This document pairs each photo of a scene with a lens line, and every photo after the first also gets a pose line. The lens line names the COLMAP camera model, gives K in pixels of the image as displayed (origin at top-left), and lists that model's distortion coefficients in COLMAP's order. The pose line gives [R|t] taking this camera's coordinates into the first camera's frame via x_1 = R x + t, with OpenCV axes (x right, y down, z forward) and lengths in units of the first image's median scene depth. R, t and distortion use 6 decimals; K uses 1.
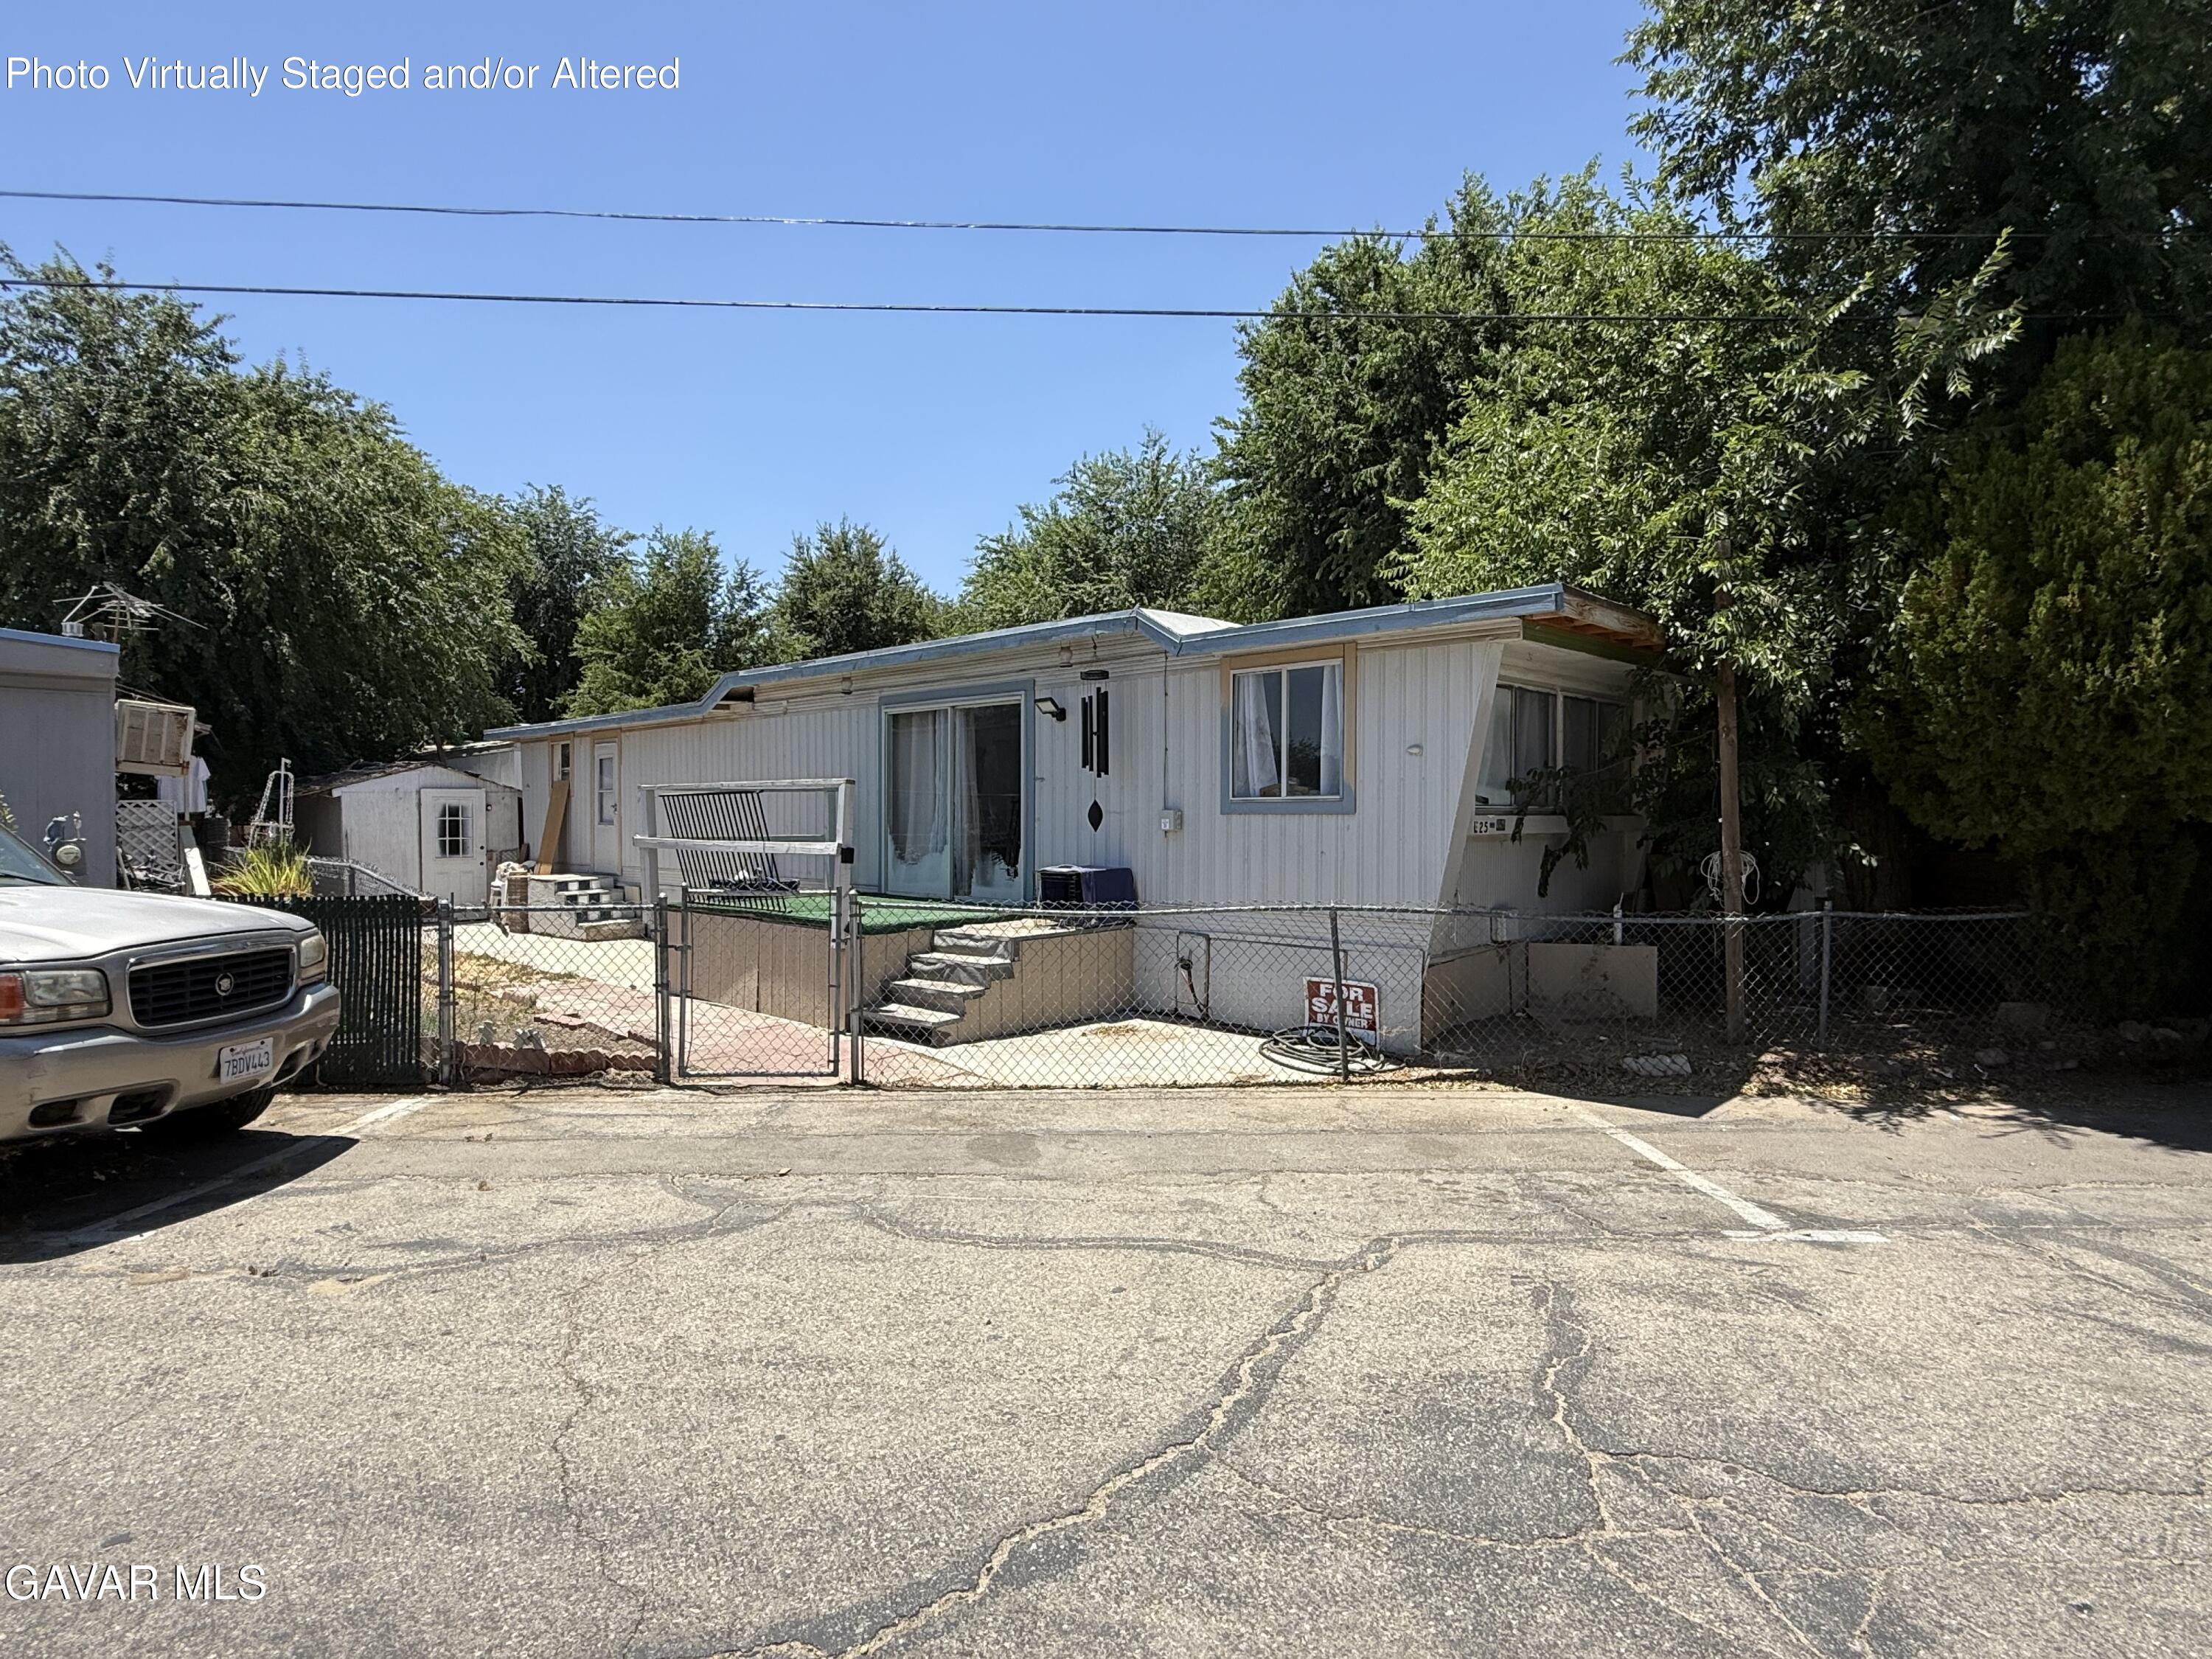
lens RADIAL K [[1194.6, 0, 1112.5], [0, 1194.6, 830.1], [0, 0, 1]] dist [-0.001265, 0.000634]
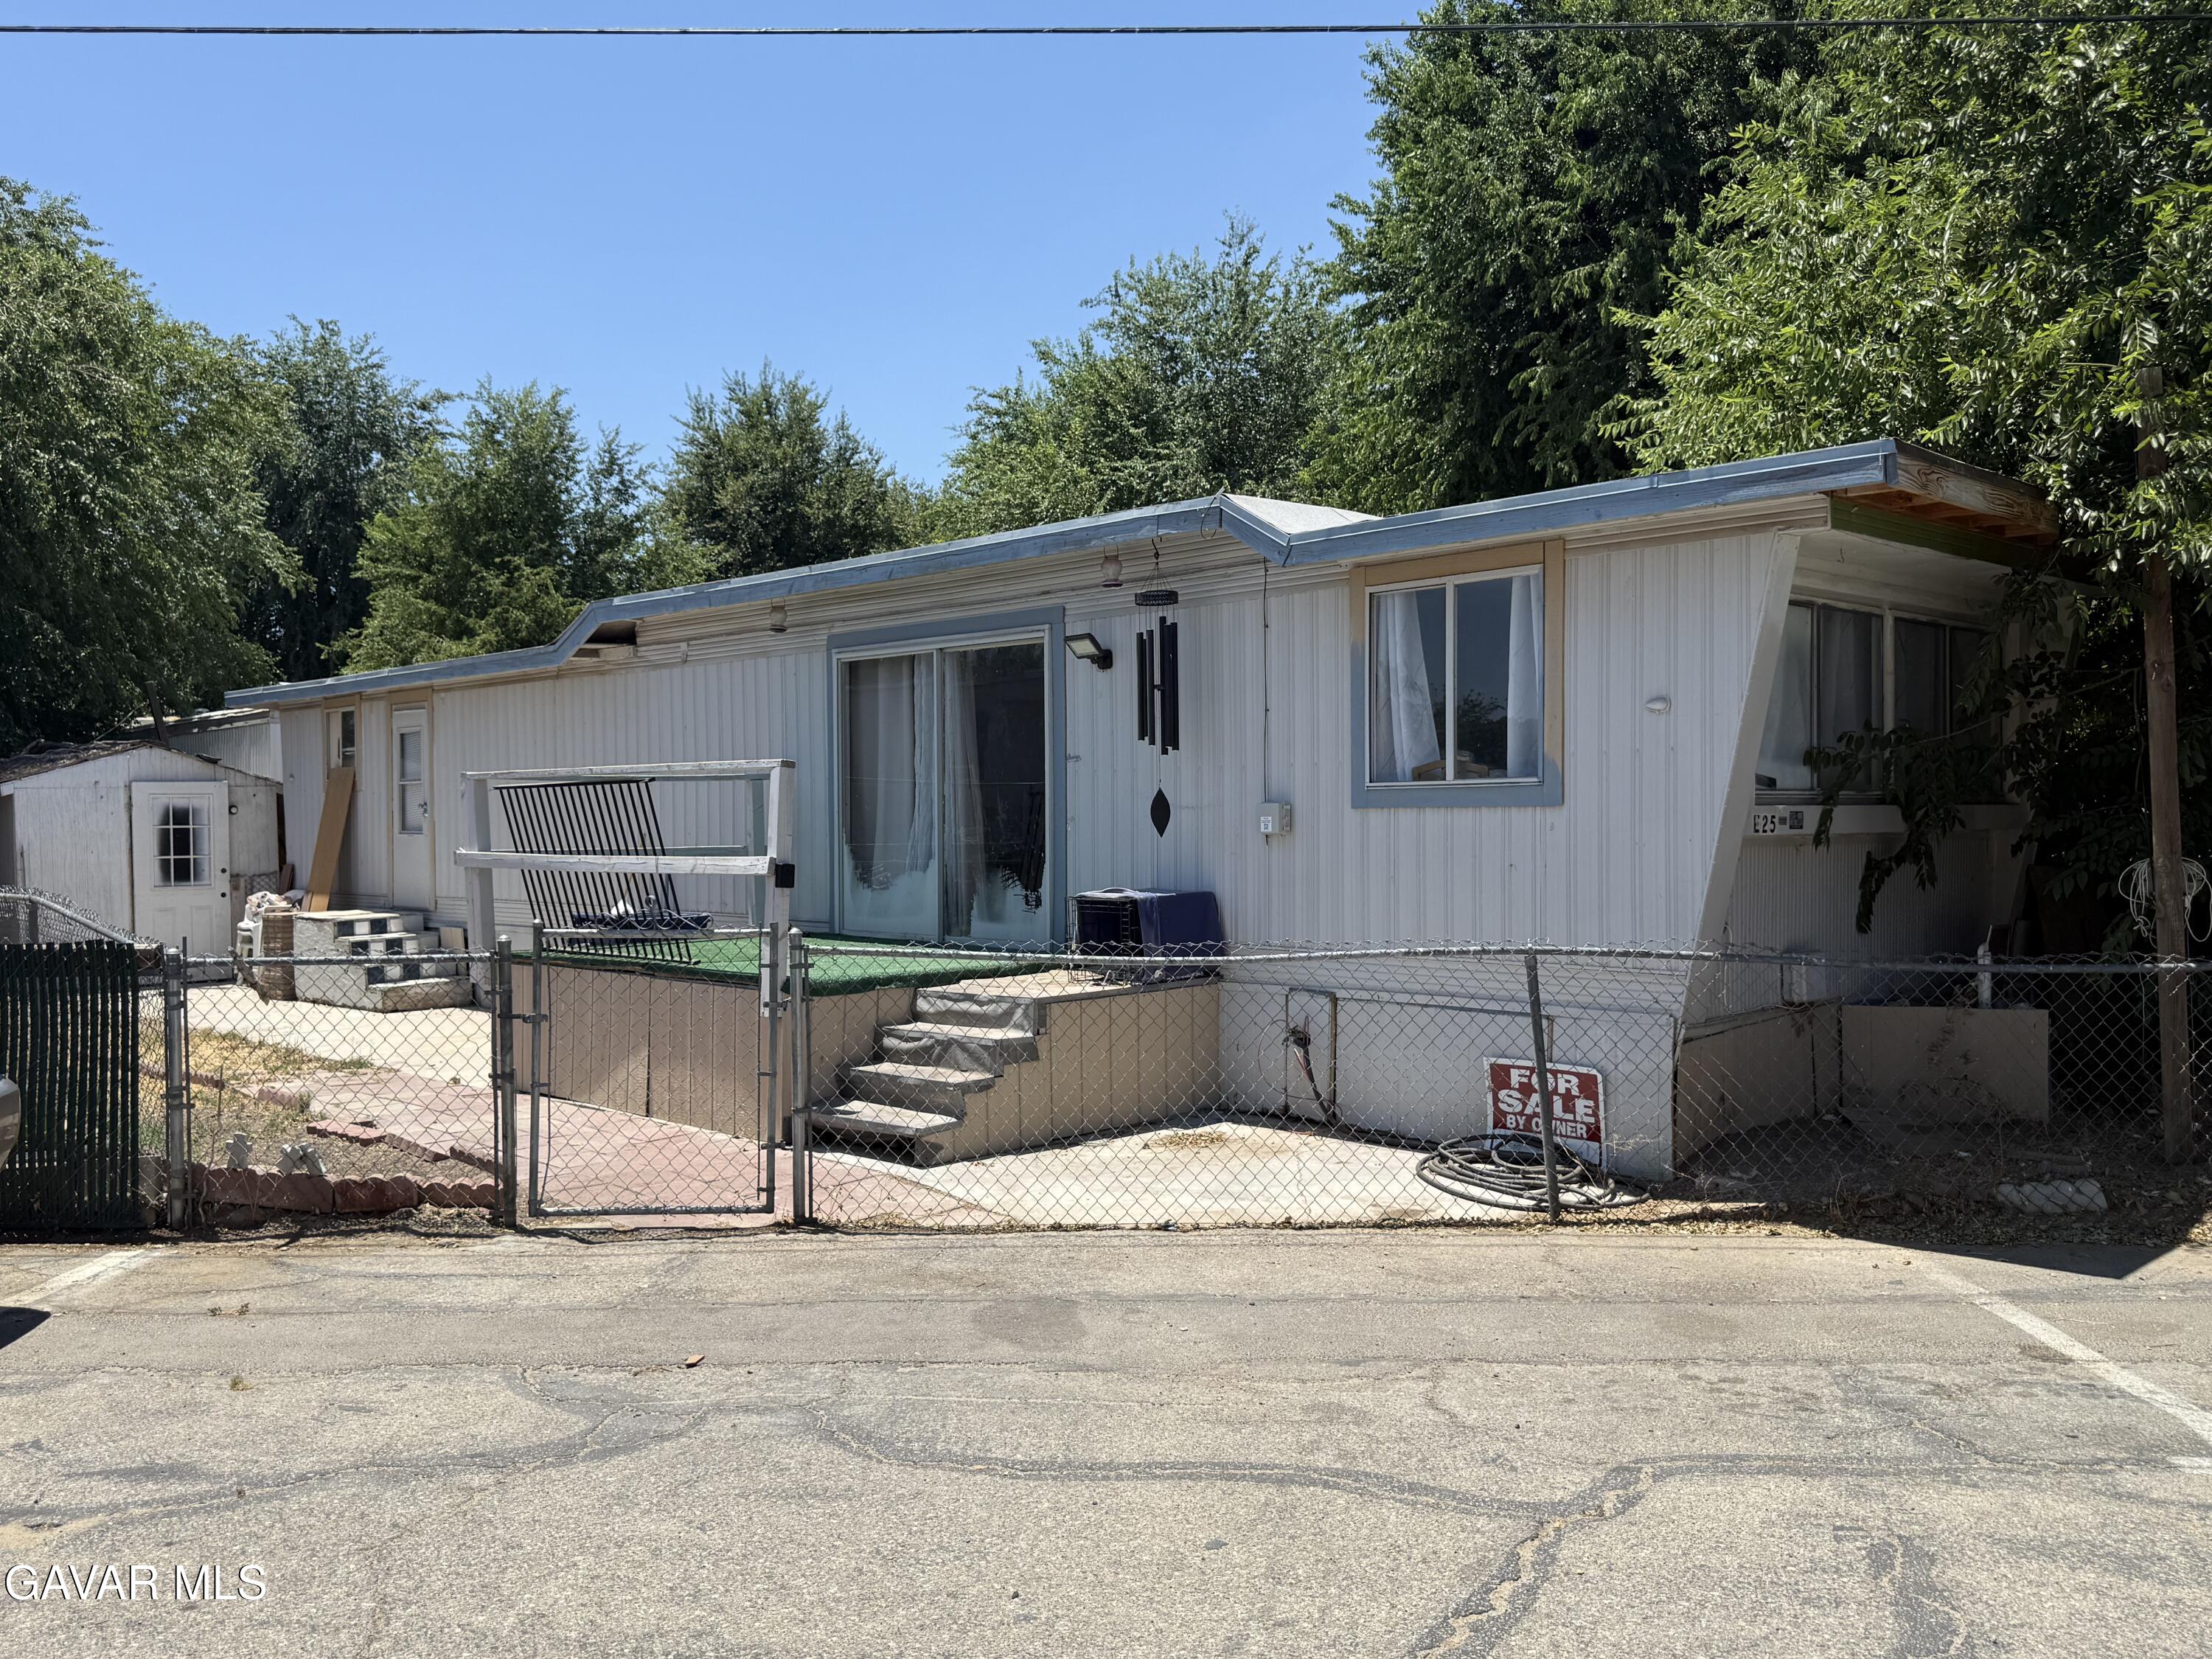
lens RADIAL K [[1825.5, 0, 1115.4], [0, 1825.5, 836.4], [0, 0, 1]] dist [0.066128, -0.101350]
pose [[0.999398, -0.008448, -0.033664, -0.006069], [0.008428, 0.999964, -0.000765, 0.001919], [0.033669, 0.000480, 0.999433, 0.003616]]
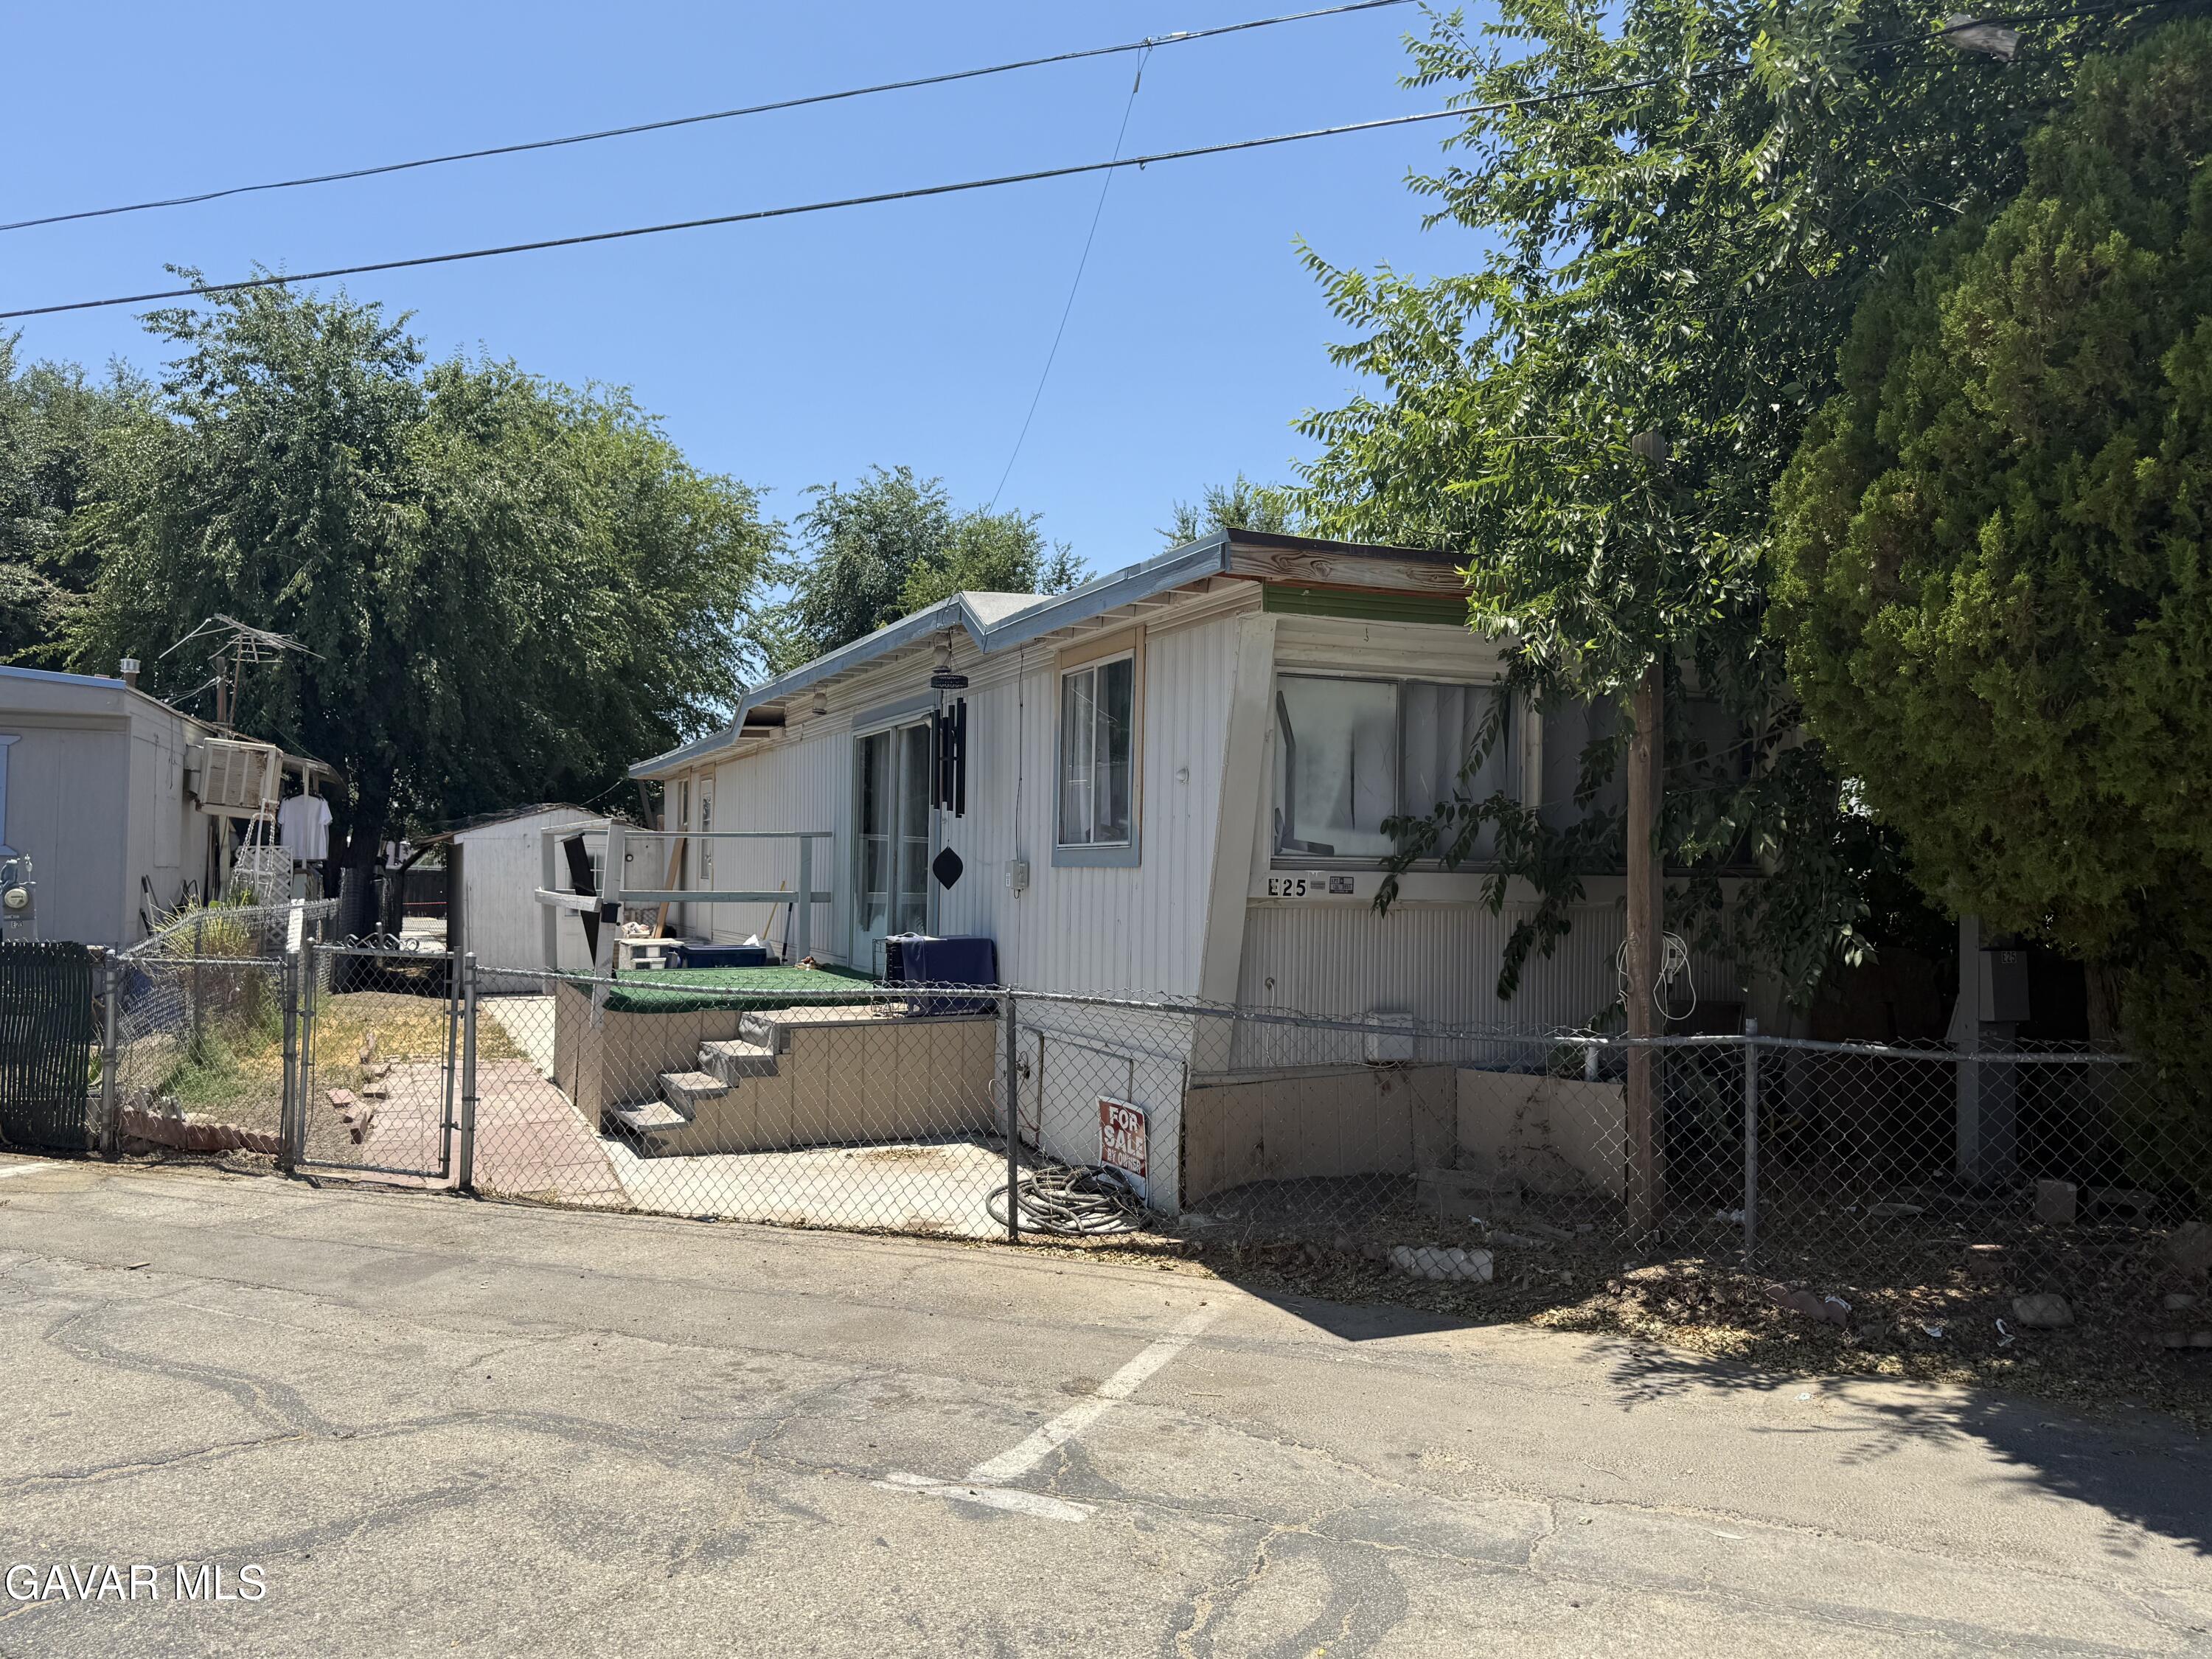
lens RADIAL K [[1672.0, 0, 1106.9], [0, 1672.0, 837.6], [0, 0, 1]] dist [0.046021, -0.064074]
pose [[0.924722, 0.003611, -0.380627, 0.574712], [-0.018330, 0.999217, -0.035051, 0.004155], [0.380202, 0.039390, 0.924064, 0.086493]]
